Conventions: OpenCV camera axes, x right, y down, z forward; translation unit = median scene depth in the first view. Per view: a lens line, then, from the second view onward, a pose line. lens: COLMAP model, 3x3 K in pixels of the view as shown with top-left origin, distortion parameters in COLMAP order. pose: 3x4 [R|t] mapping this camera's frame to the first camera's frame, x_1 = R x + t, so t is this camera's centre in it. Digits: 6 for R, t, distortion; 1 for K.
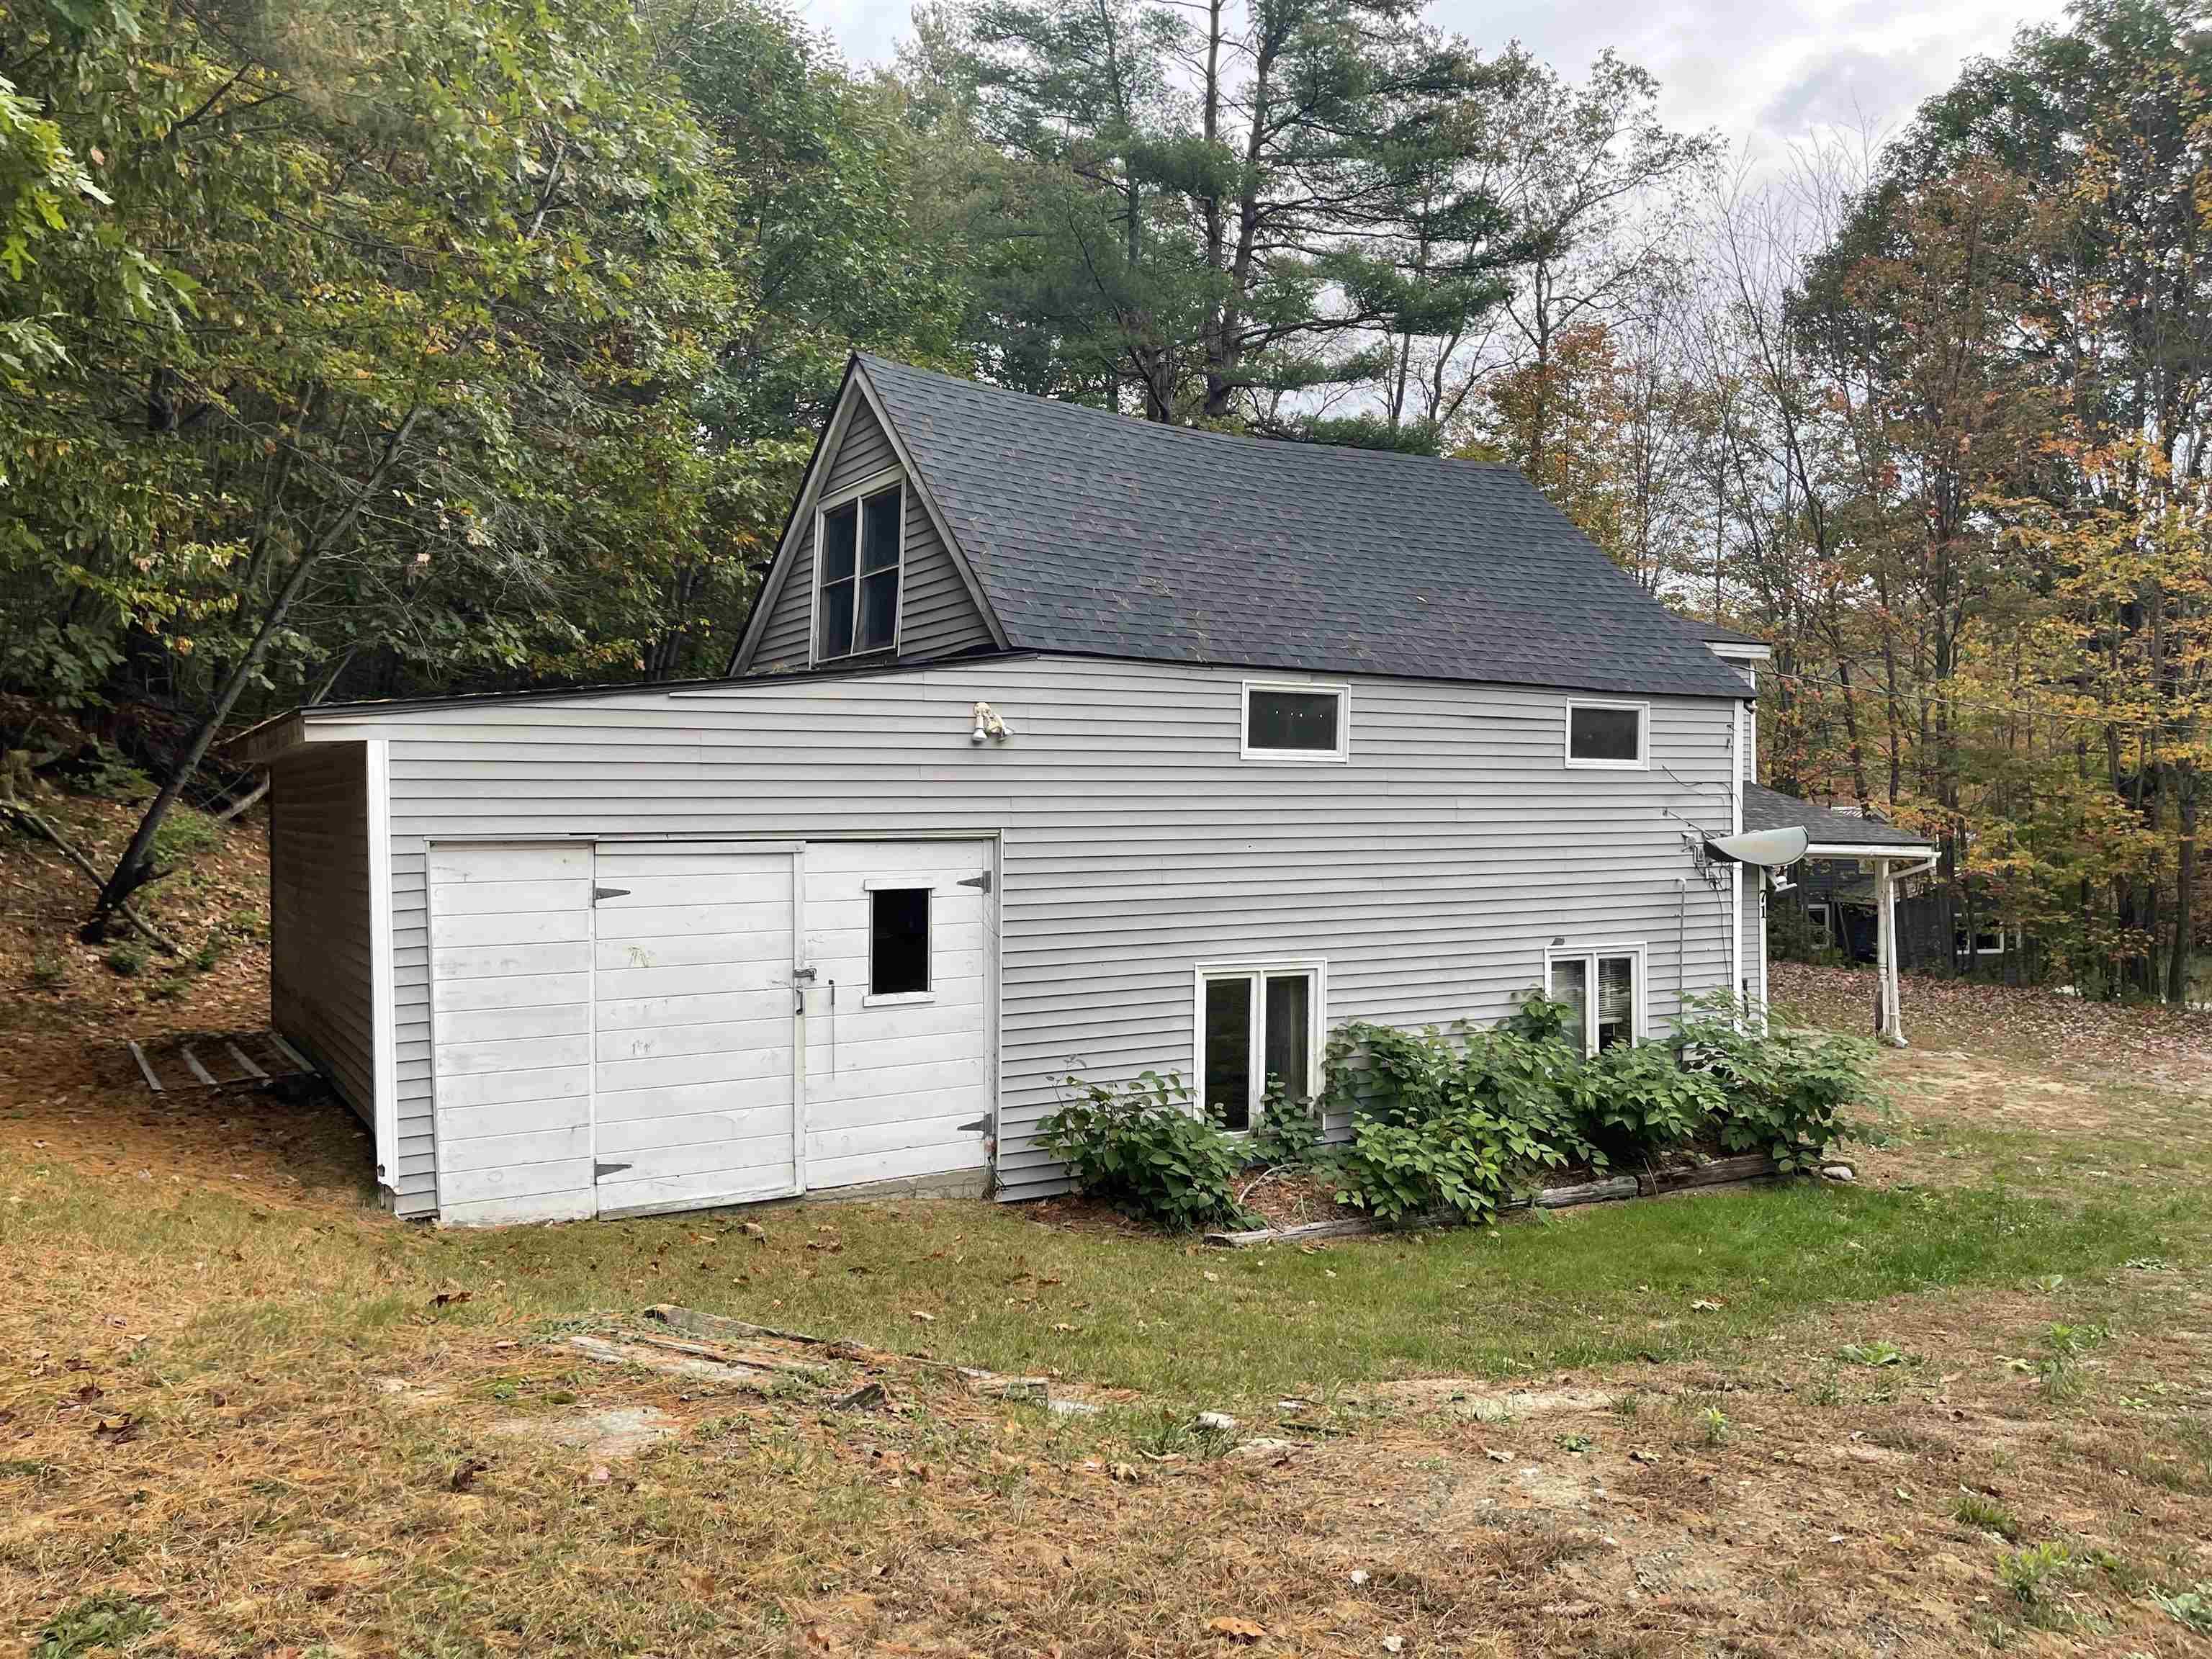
lens RADIAL K [[1667.8, 0, 1112.7], [0, 1667.8, 808.8], [0, 0, 1]] dist [0.057334, -0.061086]
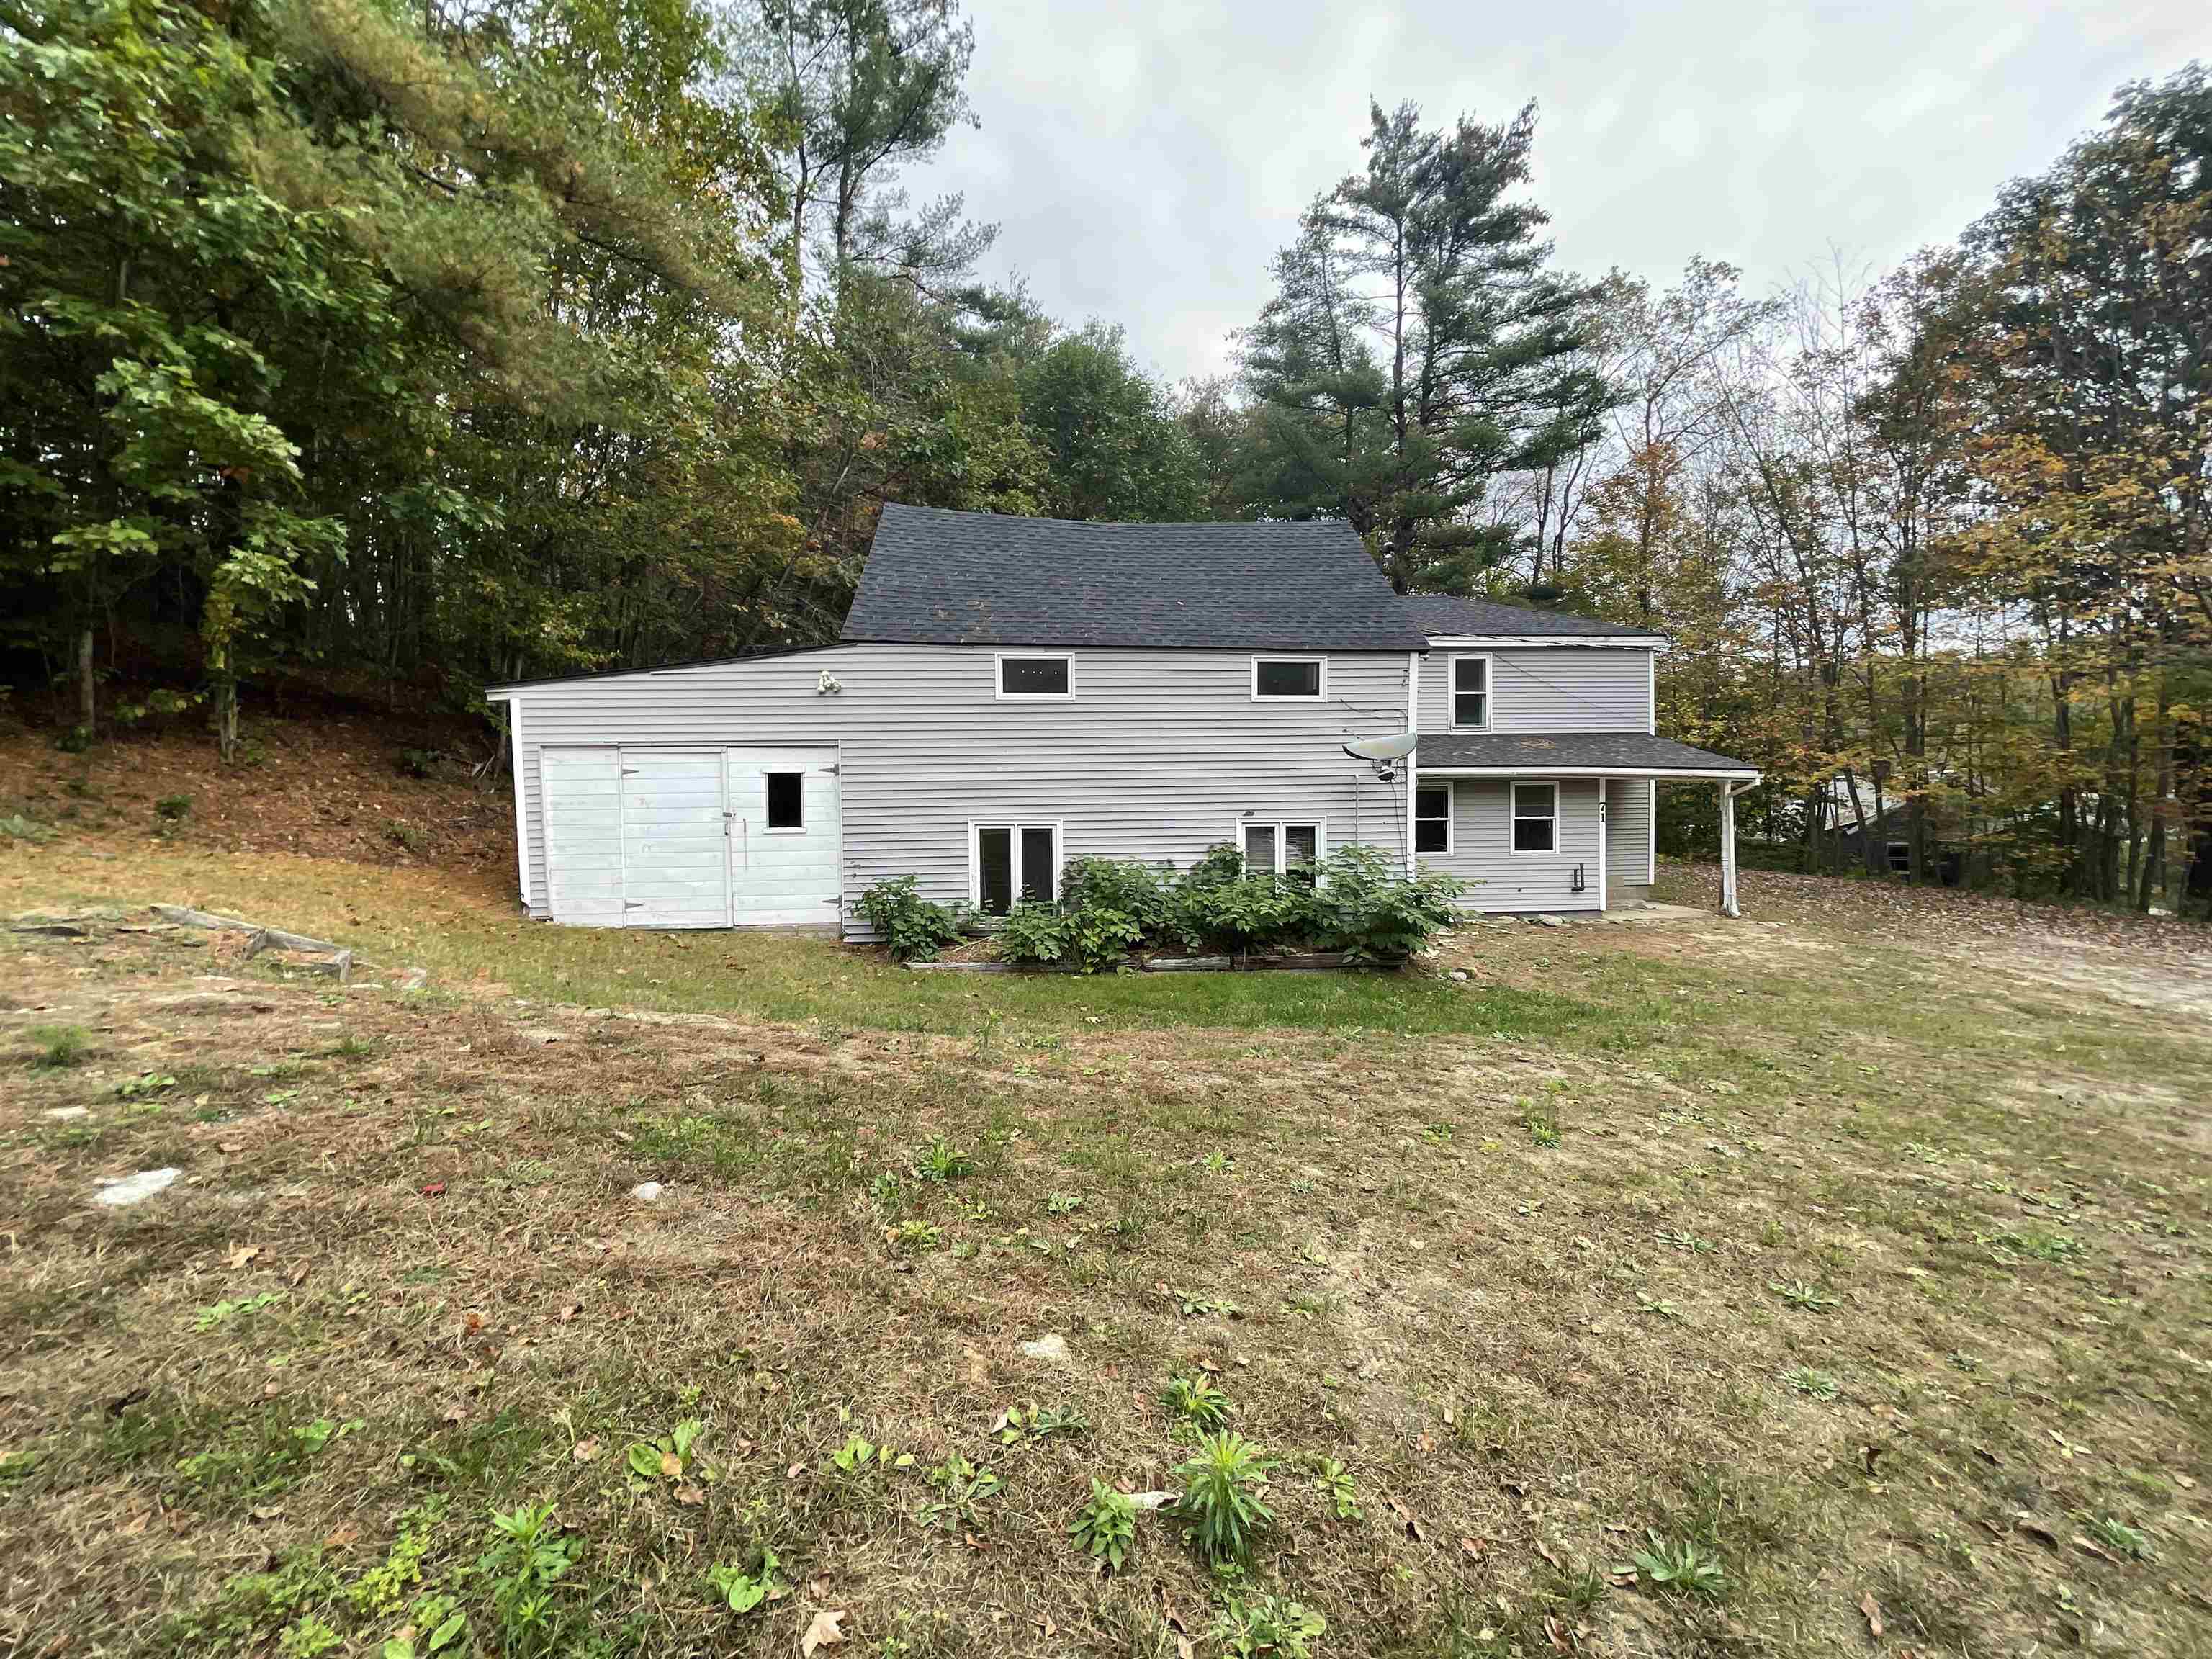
lens RADIAL K [[887.0, 0, 1107.8], [0, 887.0, 831.4], [0, 0, 1]] dist [-0.001832, -0.000222]
pose [[0.897999, 0.002876, -0.439989, 0.560353], [0.010049, 0.999584, 0.027044, 0.079059], [0.439883, -0.028707, 0.897596, 0.222051]]
